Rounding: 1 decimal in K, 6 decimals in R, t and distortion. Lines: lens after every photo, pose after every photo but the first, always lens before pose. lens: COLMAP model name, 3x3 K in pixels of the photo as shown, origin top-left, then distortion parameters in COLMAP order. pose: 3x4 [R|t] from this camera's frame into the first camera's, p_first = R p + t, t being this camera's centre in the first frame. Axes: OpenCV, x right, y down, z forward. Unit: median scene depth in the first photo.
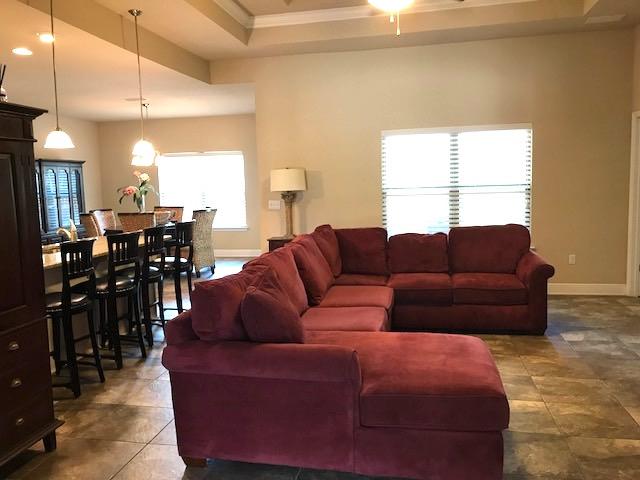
lens RADIAL K [[524.6, 0, 318.4], [0, 524.6, 238.5], [0, 0, 1]] dist [0.031426, -0.038531]
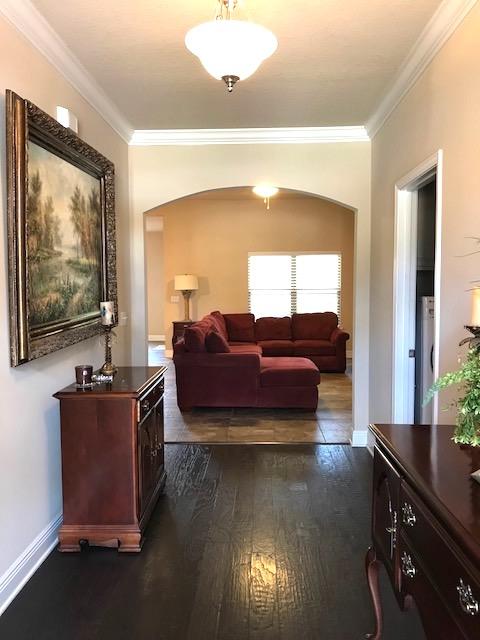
lens RADIAL K [[524.6, 0, 240.3], [0, 524.6, 320.2], [0, 0, 1]] dist [0.031426, -0.038531]
pose [[0.986255, 0.011142, 0.164855, -0.169046], [-0.004065, 0.999058, -0.043206, 0.066916], [-0.165182, 0.041942, 0.985371, -0.553994]]
